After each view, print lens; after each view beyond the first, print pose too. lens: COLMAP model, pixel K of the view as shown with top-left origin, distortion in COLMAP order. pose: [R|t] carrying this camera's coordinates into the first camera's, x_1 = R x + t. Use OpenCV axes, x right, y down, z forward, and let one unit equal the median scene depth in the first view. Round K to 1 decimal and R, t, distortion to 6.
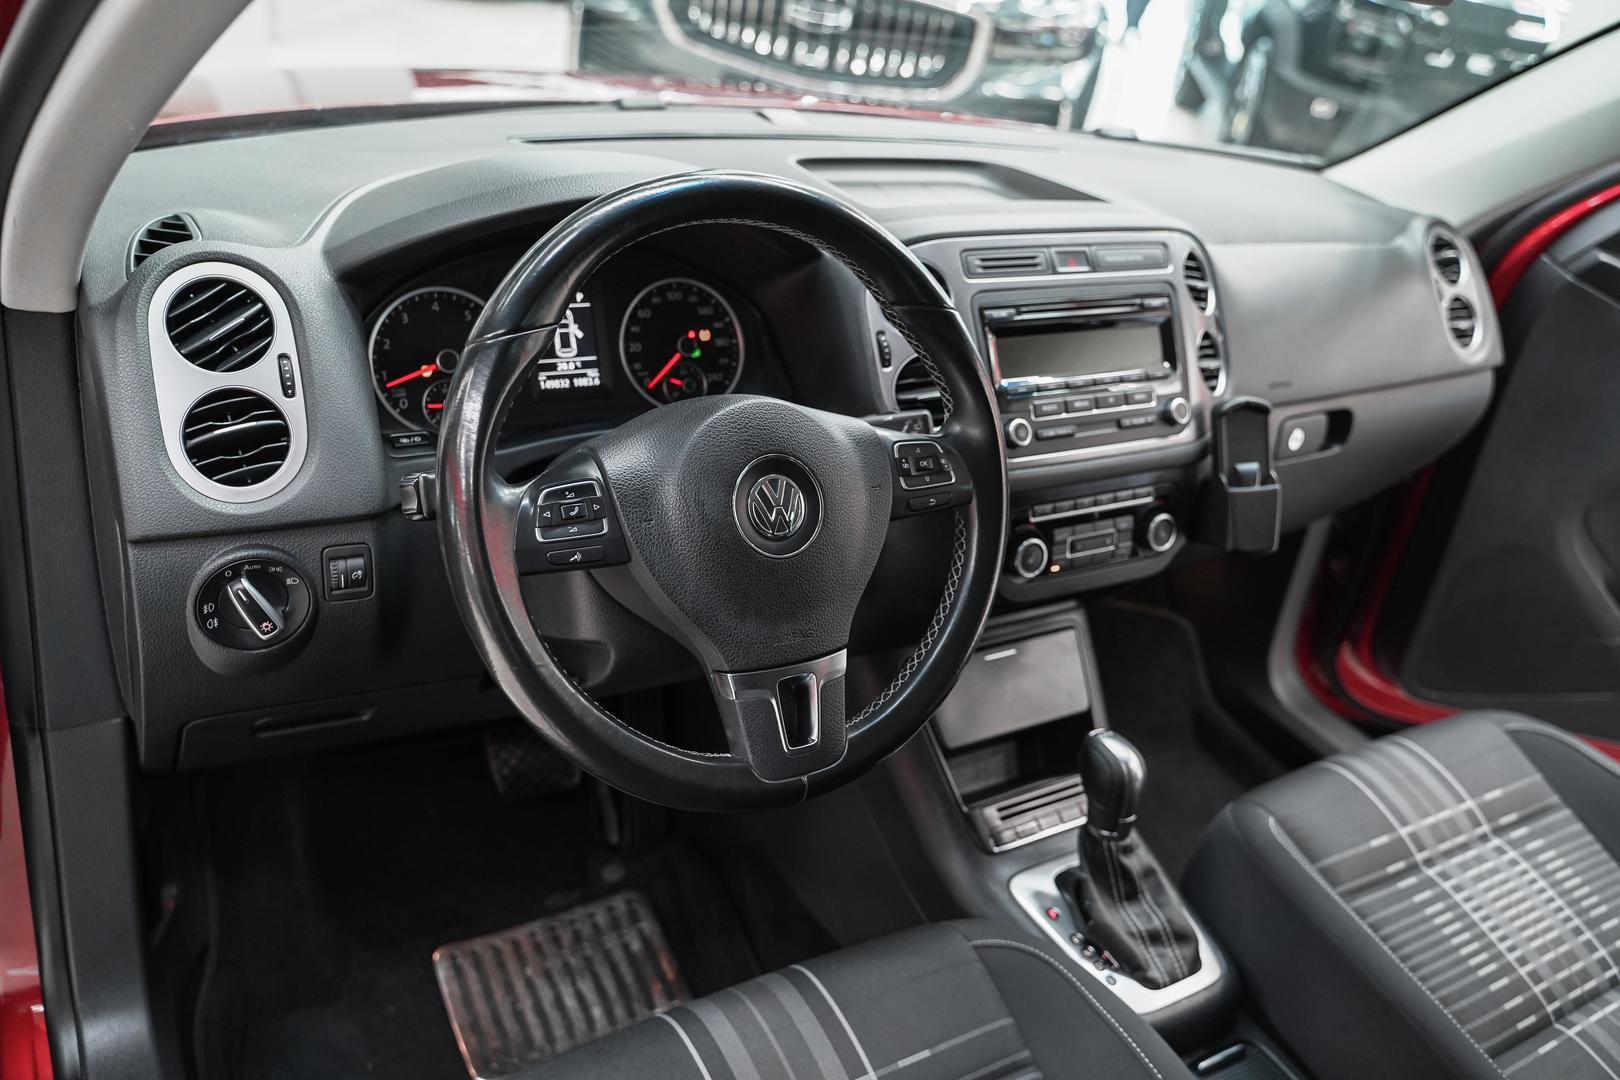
lens RADIAL K [[1286.3, 0, 803.3], [0, 1286.3, 542.4], [0, 0, 1]] dist [-0.015575, 0.010040]
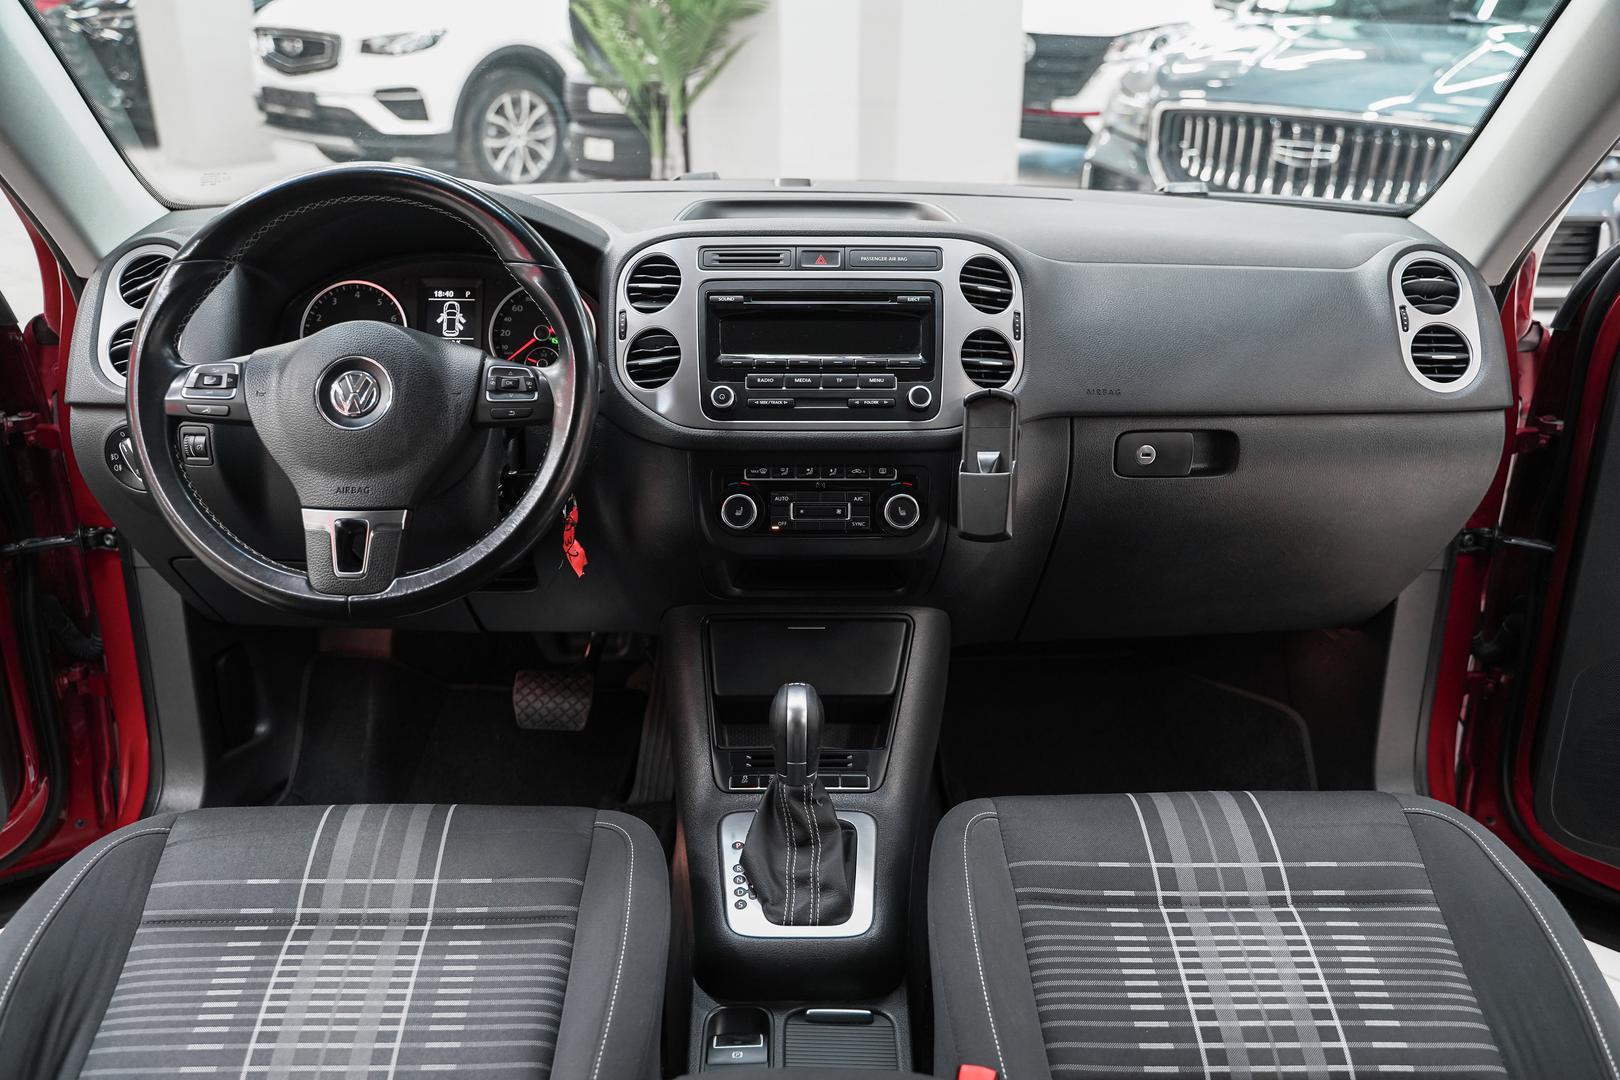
lens RADIAL K [[1286.3, 0, 812.7], [0, 1286.3, 541.1], [0, 0, 1]] dist [-0.015575, 0.010040]
pose [[0.861148, 0.071272, -0.503334, 0.750291], [-0.141008, 0.984760, -0.101807, 0.134483], [0.488407, 0.158645, 0.858074, 0.060427]]
